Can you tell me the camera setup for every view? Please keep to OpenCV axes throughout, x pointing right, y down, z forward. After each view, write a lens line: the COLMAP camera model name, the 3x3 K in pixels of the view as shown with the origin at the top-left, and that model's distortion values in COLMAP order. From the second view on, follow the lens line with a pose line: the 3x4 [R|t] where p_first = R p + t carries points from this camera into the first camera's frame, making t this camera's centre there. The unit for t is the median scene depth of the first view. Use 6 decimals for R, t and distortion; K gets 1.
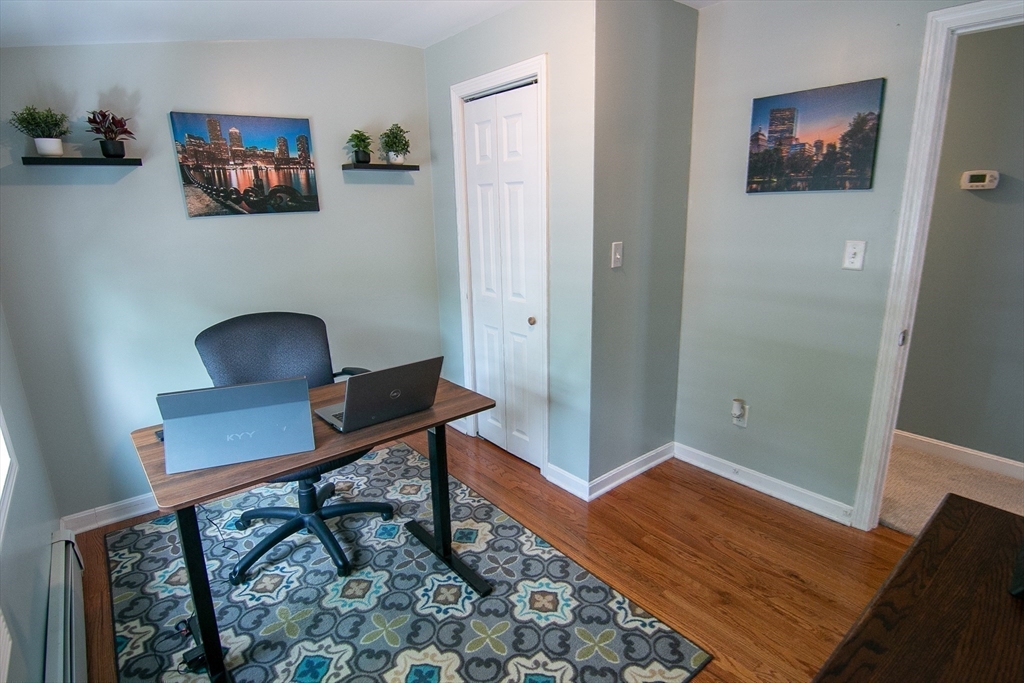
lens RADIAL K [[522.1, 0, 515.0], [0, 522.1, 340.0], [0, 0, 1]] dist [-0.010164, -0.002238]
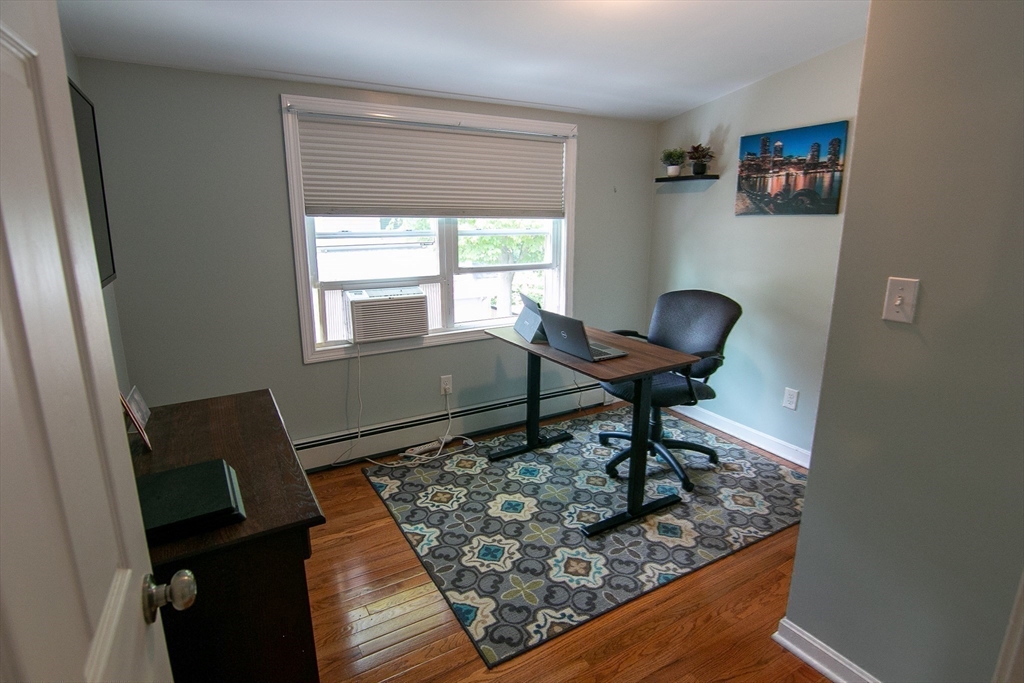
lens RADIAL K [[522.1, 0, 515.2], [0, 522.1, 339.5], [0, 0, 1]] dist [-0.010164, -0.002238]
pose [[-0.149984, 0.249399, -0.956716, 0.815606], [-0.253936, 0.925483, 0.281067, -0.177153], [0.955521, 0.285100, -0.075476, 0.663944]]
